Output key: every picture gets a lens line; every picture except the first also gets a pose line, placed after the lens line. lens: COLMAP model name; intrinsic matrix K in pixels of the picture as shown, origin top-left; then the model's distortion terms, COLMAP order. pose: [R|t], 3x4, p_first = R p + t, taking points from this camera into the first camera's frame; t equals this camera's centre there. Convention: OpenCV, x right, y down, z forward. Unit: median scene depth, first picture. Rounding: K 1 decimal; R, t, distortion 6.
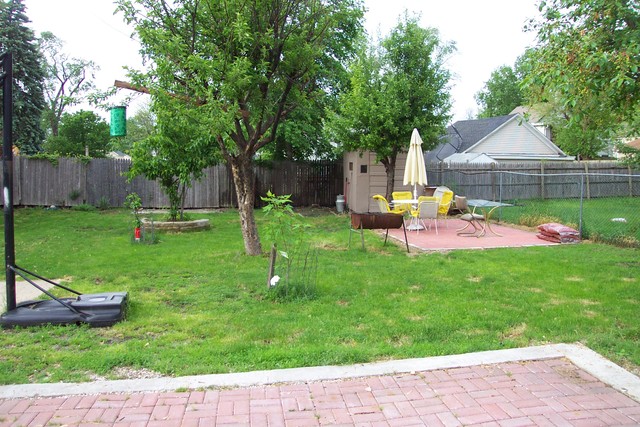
lens RADIAL K [[540.7, 0, 319.0], [0, 540.7, 211.8], [0, 0, 1]] dist [0.013793, 0.007598]
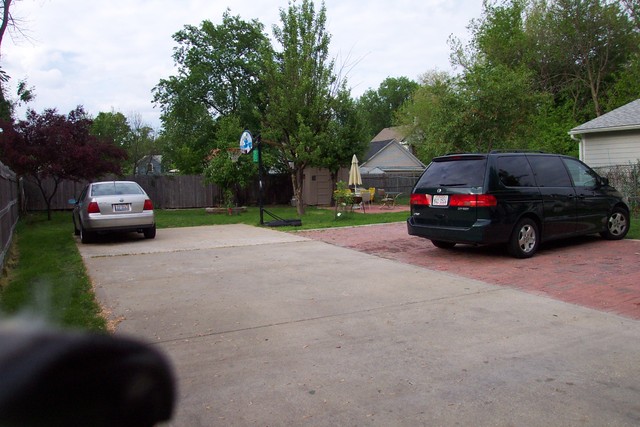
lens RADIAL K [[540.7, 0, 320.5], [0, 540.7, 214.4], [0, 0, 1]] dist [0.013793, 0.007598]
pose [[0.971528, -0.036037, 0.234166, -0.279607], [0.041554, 0.998962, -0.018669, 0.060649], [-0.233250, 0.027868, 0.972017, -0.572559]]
